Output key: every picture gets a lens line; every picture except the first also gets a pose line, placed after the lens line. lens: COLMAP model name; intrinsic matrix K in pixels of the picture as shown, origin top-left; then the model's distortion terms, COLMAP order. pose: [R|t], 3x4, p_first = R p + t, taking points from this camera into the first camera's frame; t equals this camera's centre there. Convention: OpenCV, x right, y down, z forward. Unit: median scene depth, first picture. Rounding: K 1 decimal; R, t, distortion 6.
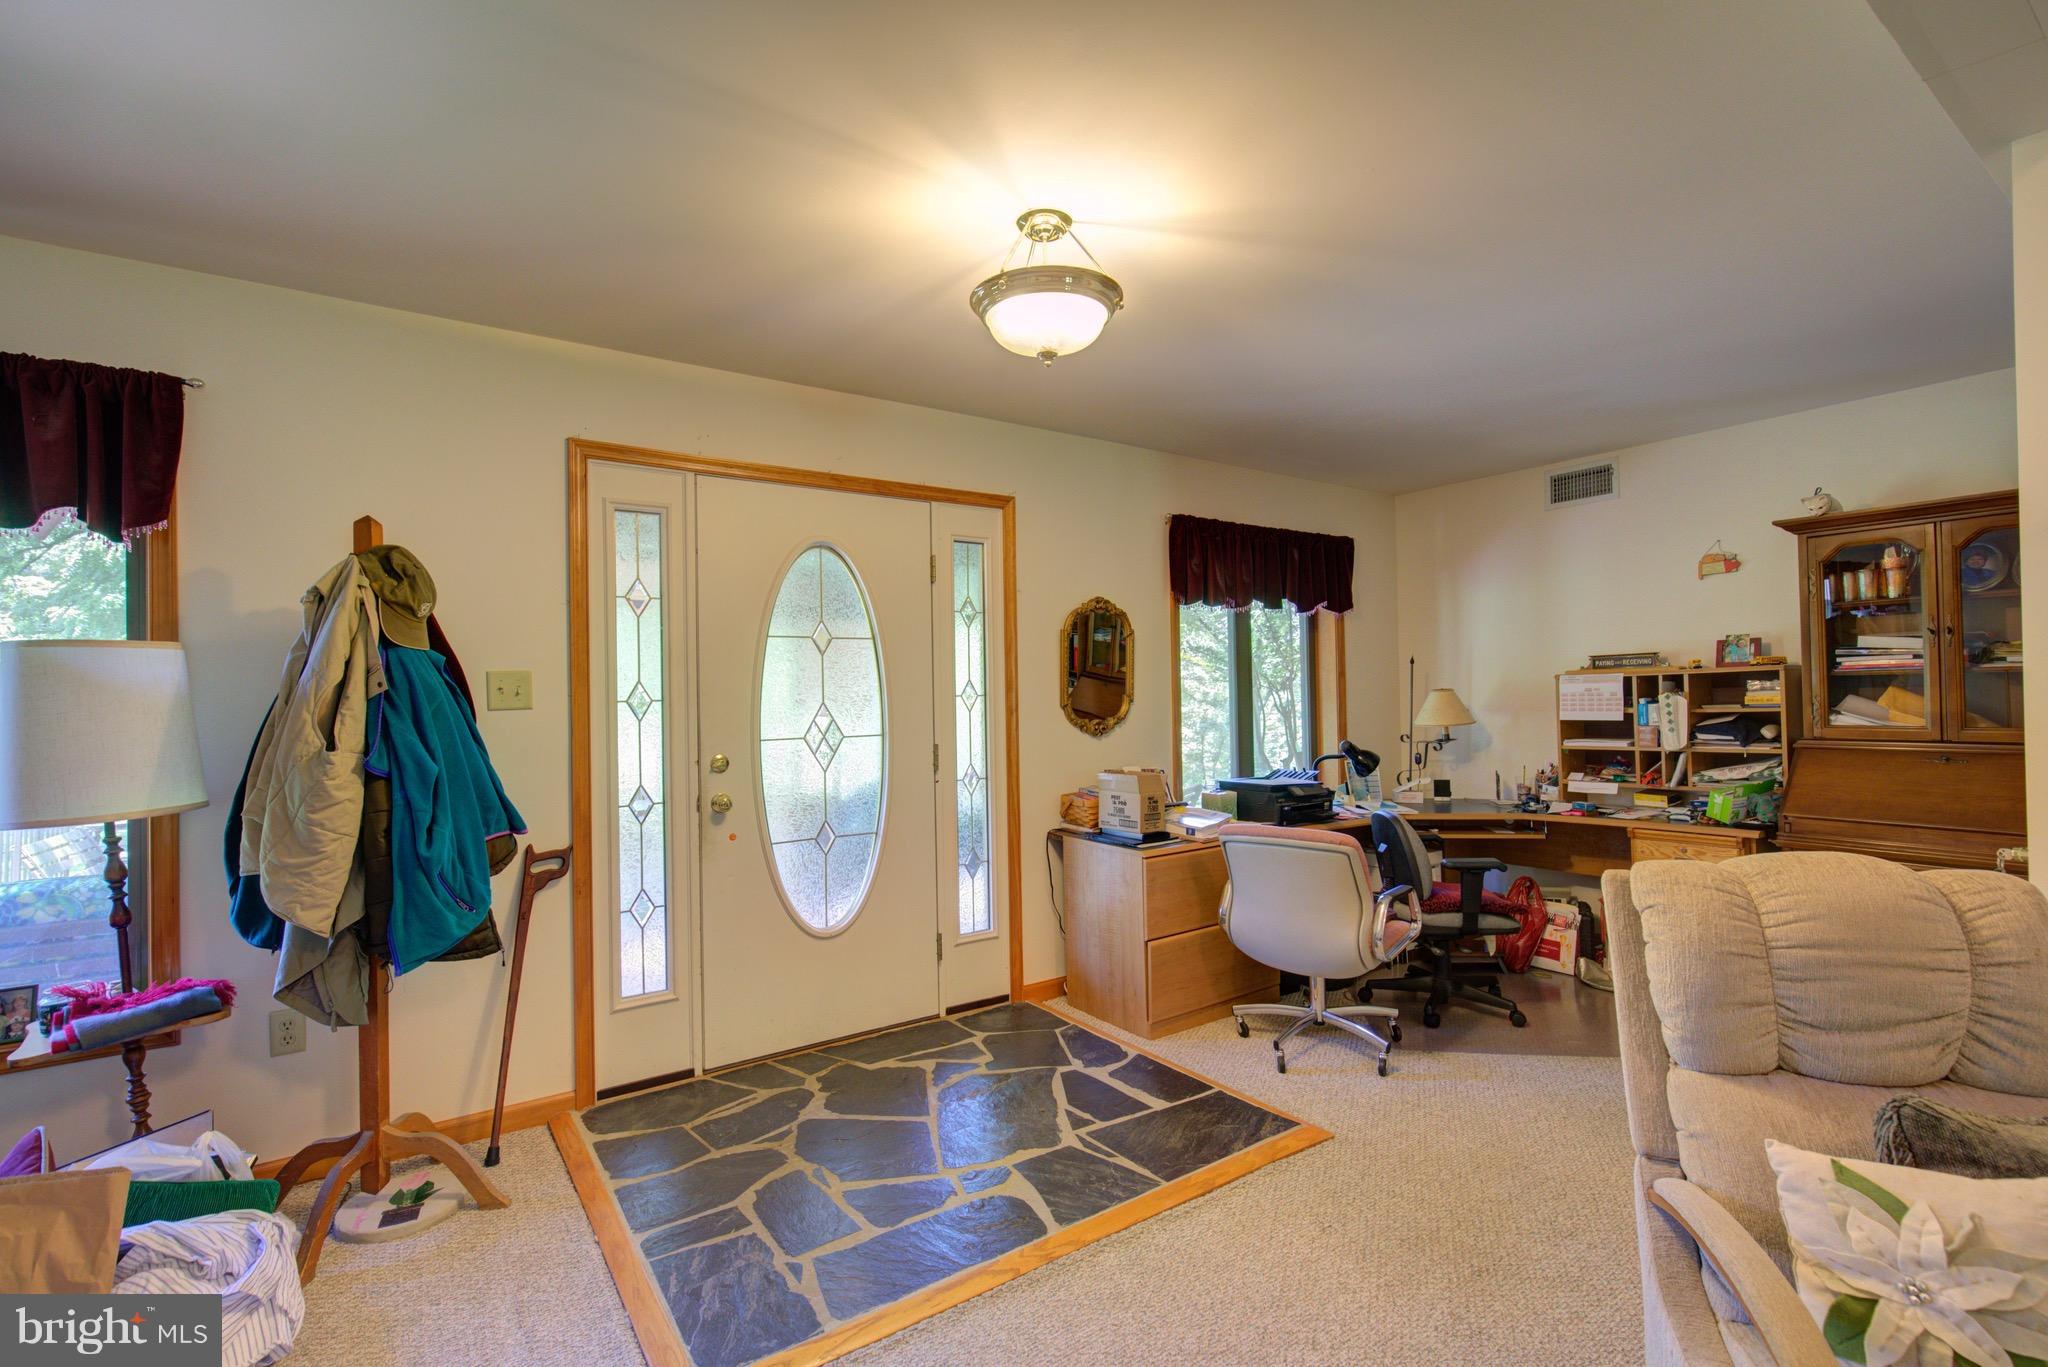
lens RADIAL K [[937.2, 0, 1041.5], [0, 937.2, 679.6], [0, 0, 1]] dist [-0.001727, 0.000187]
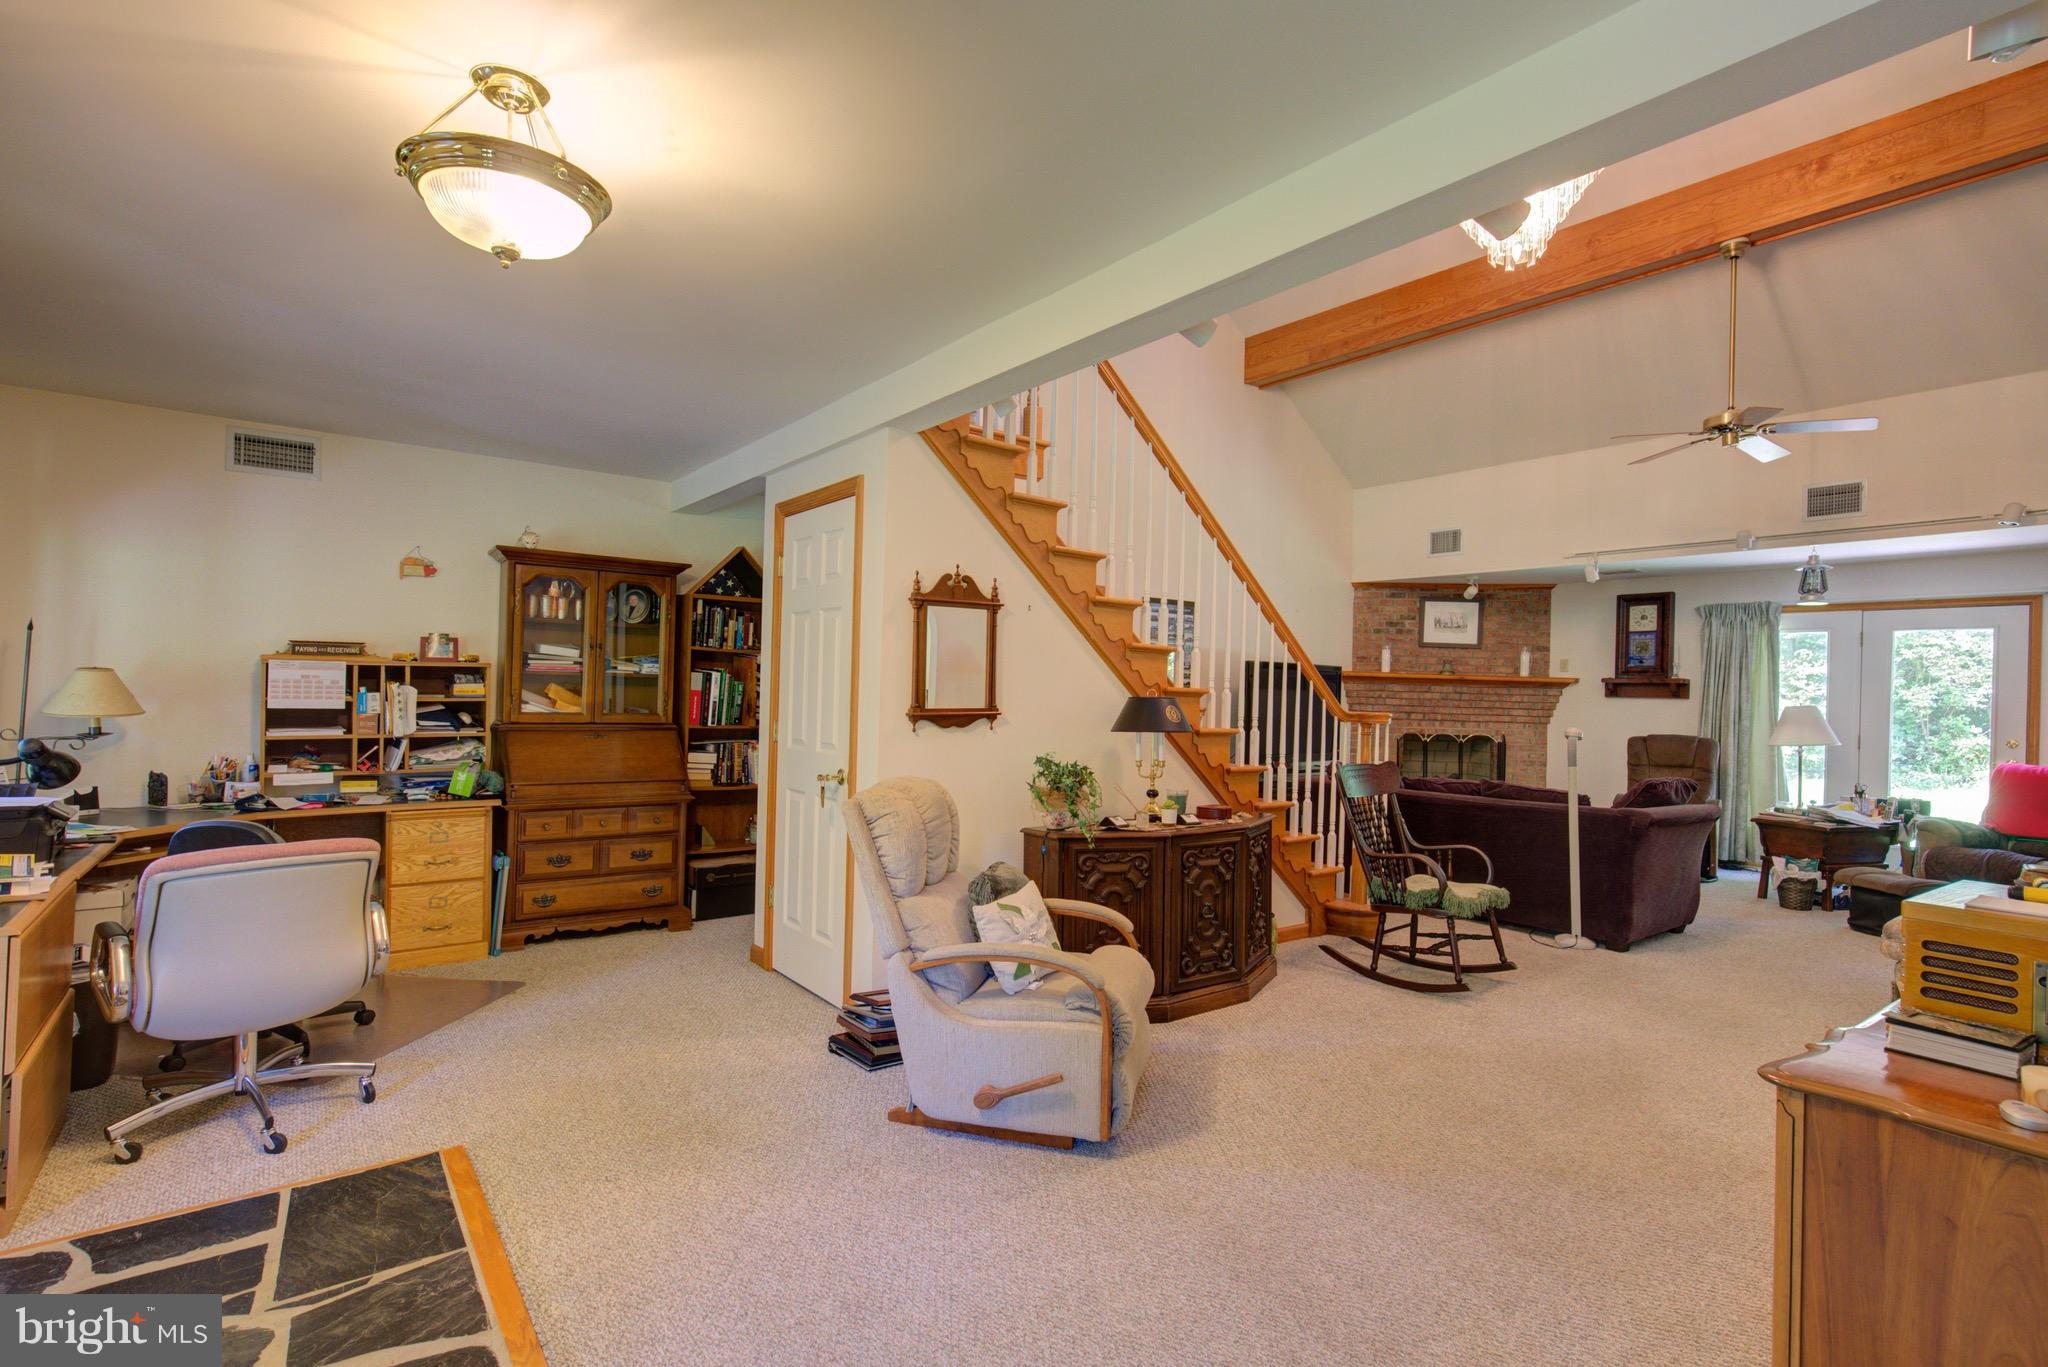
lens RADIAL K [[993.2, 0, 1032.7], [0, 993.2, 684.4], [0, 0, 1]] dist [-0.005459, -0.000316]
pose [[-0.054234, 0.022919, 0.998265, -0.543928], [-0.042256, 0.998788, -0.025227, 0.015174], [-0.997634, -0.043551, -0.053200, 0.371093]]
